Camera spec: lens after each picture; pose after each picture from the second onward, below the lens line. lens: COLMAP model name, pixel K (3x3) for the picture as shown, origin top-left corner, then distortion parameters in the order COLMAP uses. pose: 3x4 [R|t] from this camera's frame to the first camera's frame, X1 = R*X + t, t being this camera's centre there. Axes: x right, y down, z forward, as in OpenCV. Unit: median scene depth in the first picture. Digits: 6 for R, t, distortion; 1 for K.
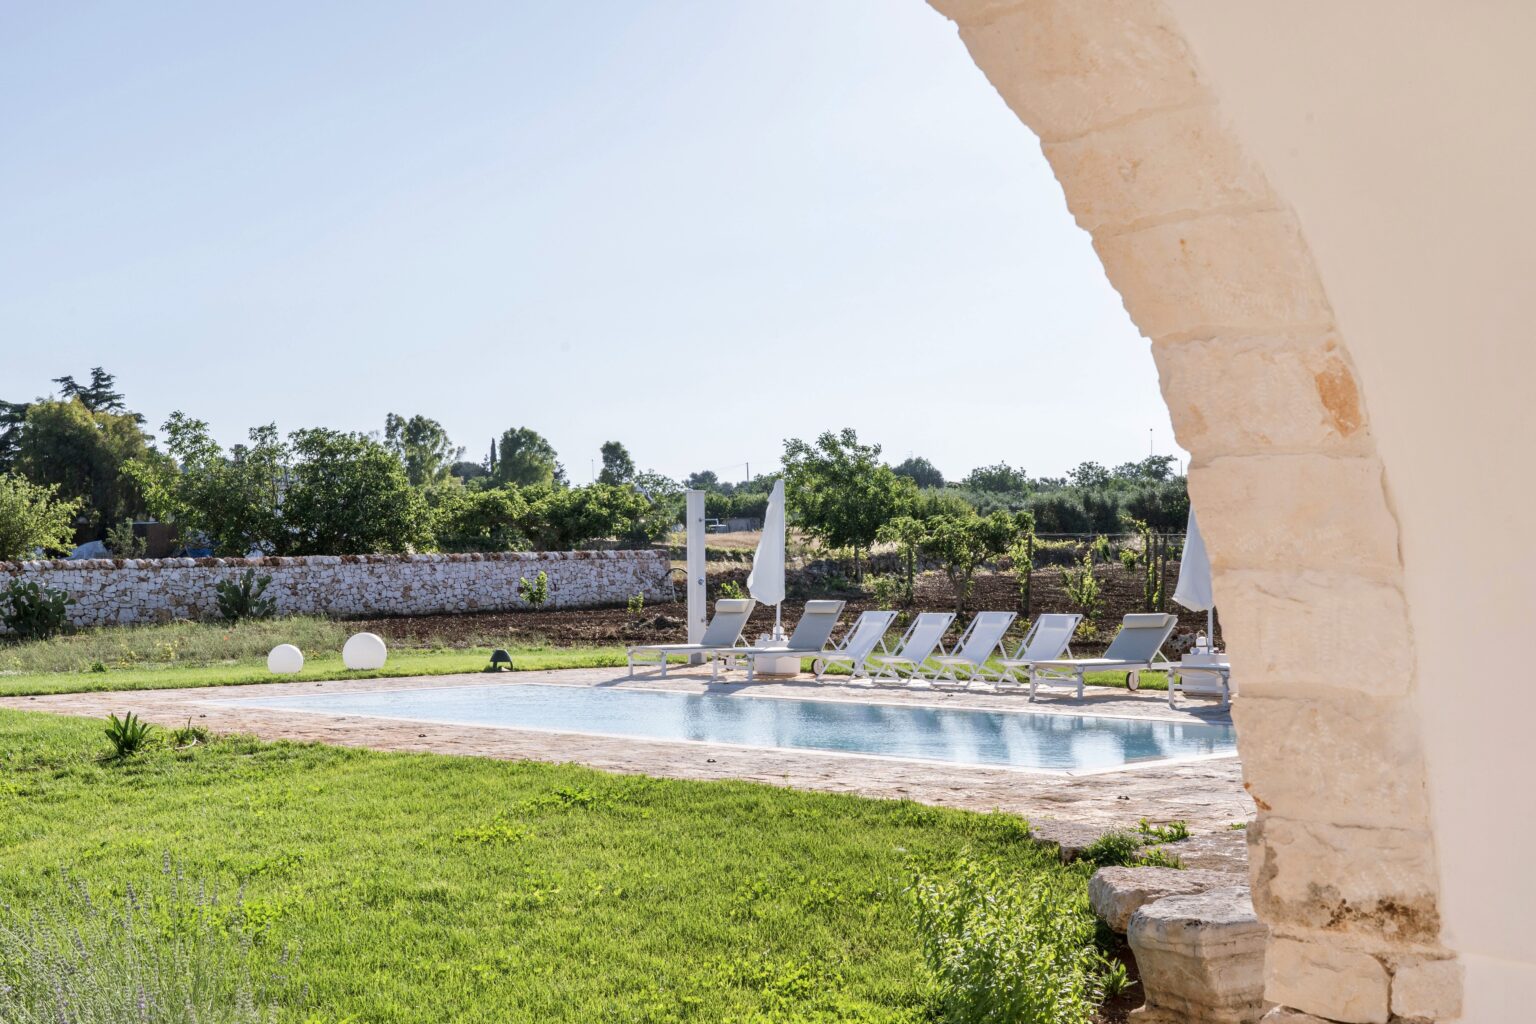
lens RADIAL K [[1909.4, 0, 768.0], [0, 1909.4, 512.0], [0, 0, 1]] dist [0.014105, 0.004725]
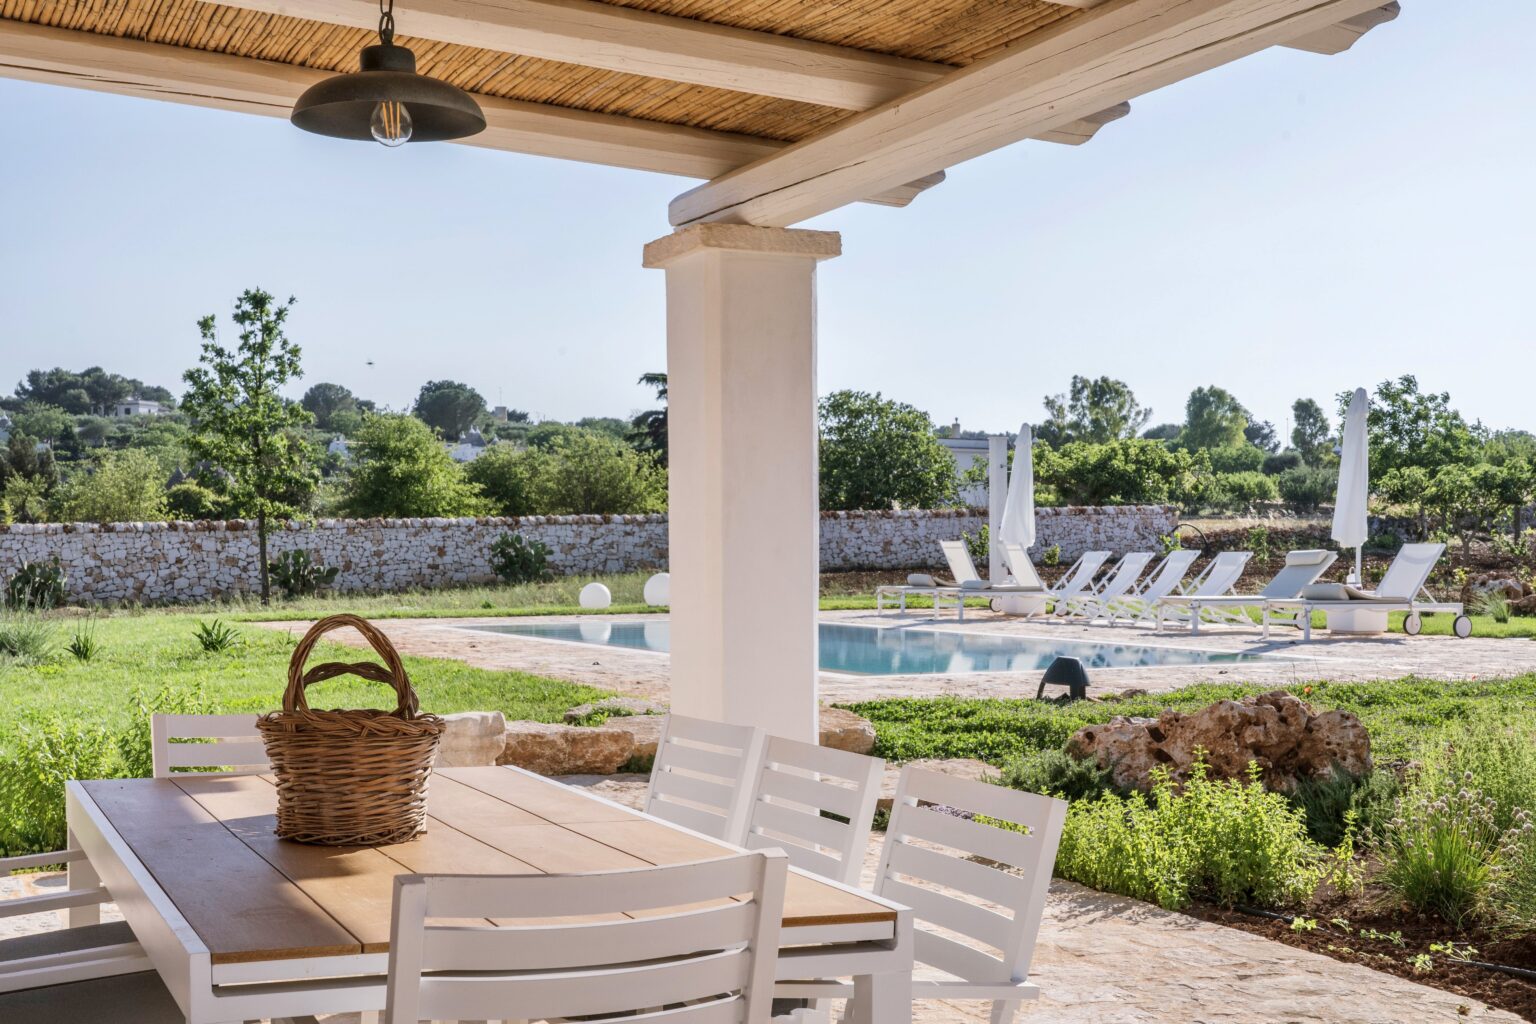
lens RADIAL K [[1977.3, 0, 768.0], [0, 1977.3, 512.0], [0, 0, 1]] dist [0.022735, 0.034624]
pose [[0.935778, -0.006308, -0.352533, 0.124295], [0.012497, 0.999805, 0.015284, 0.005937], [0.352368, -0.018708, 0.935675, -0.020291]]
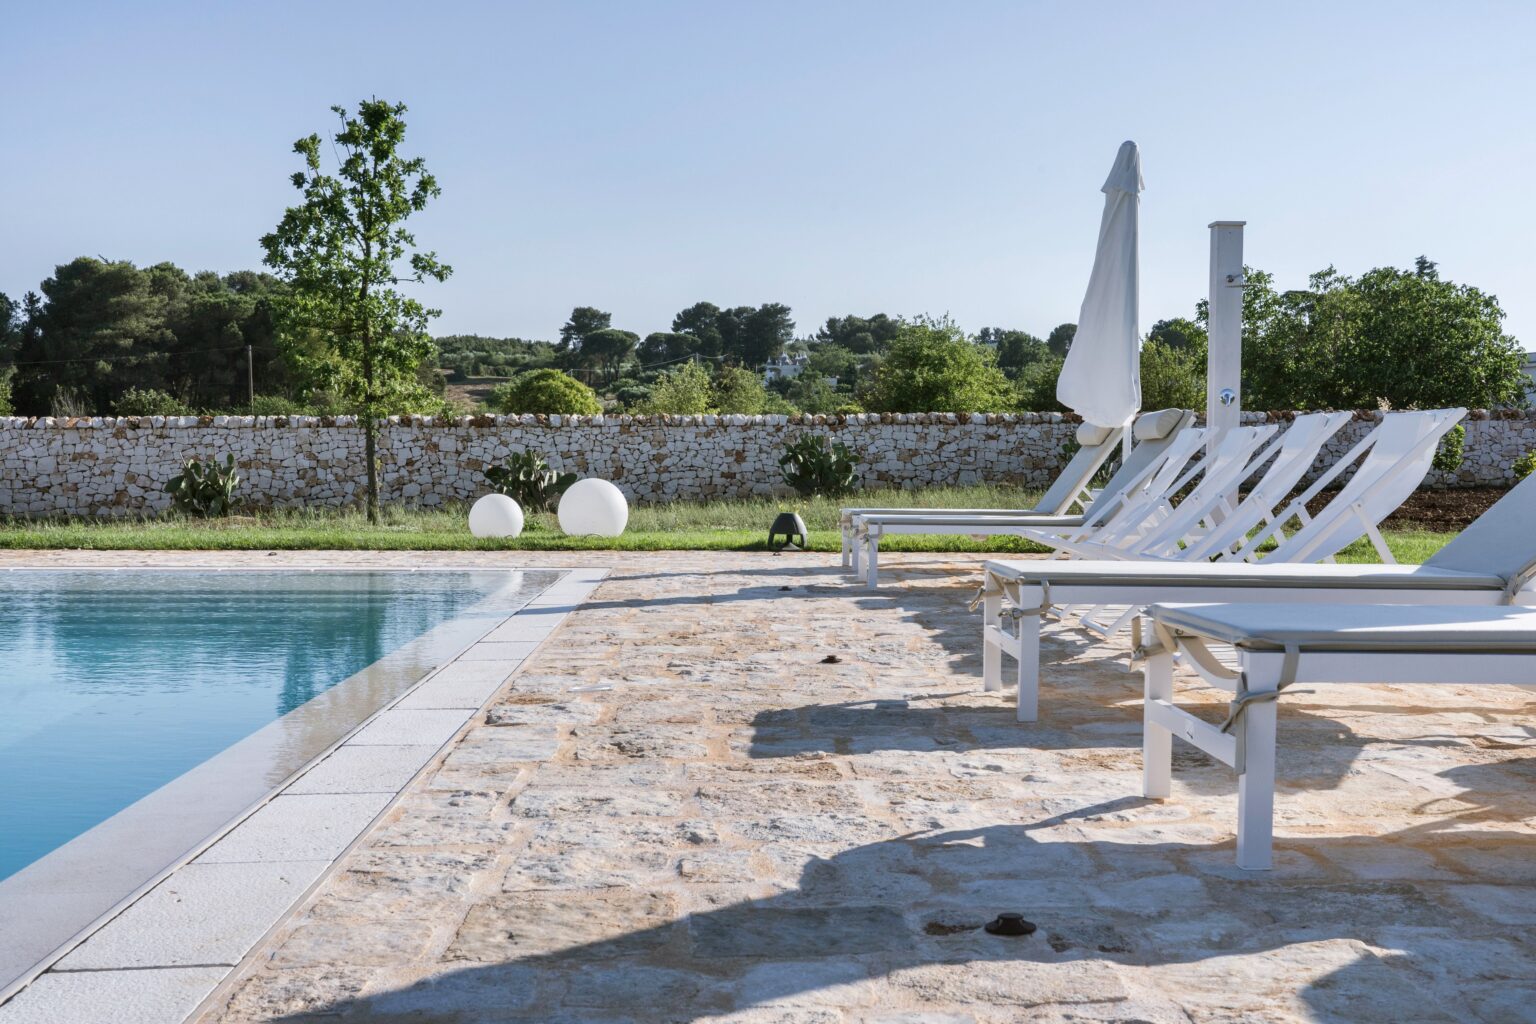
lens RADIAL K [[1785.8, 0, 825.4], [0, 1785.8, 515.3], [0, 0, 1]] dist [0.043791, 0.005068]
pose [[0.759140, 0.027948, -0.650327, 0.113469], [0.010059, 0.998455, 0.054651, 0.022422], [0.650849, -0.048030, 0.757686, 0.306013]]
